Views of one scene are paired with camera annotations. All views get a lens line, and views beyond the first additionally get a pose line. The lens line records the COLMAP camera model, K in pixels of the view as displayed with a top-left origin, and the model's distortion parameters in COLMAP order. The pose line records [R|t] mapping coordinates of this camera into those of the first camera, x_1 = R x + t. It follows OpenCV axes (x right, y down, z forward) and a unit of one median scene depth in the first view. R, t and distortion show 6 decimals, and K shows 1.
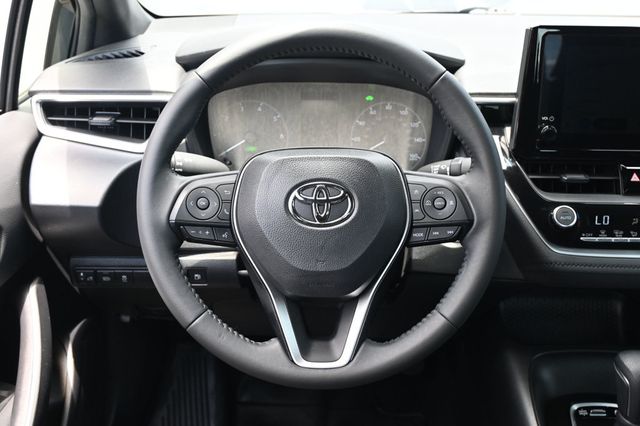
lens RADIAL K [[784.1, 0, 320.0], [0, 784.1, 213.0], [0, 0, 1]] dist [0.018972, 0.011727]
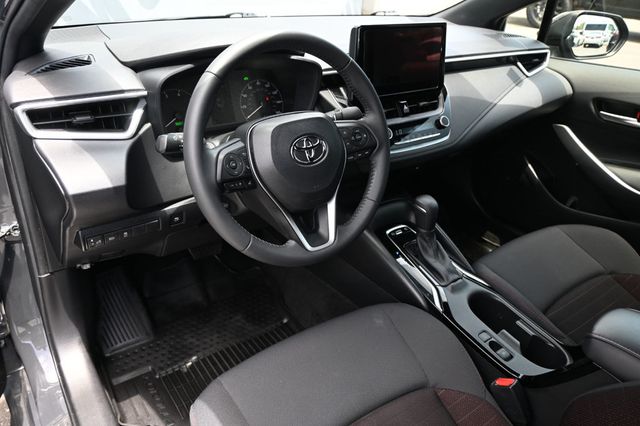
lens RADIAL K [[466.9, 0, 320.0], [0, 466.9, 213.0], [0, 0, 1]] dist [-0.008351, -0.003159]
pose [[0.809697, -0.254880, 0.528608, -0.408328], [0.168309, 0.963777, 0.206898, -0.063624], [-0.562194, -0.078555, 0.823266, 0.163535]]
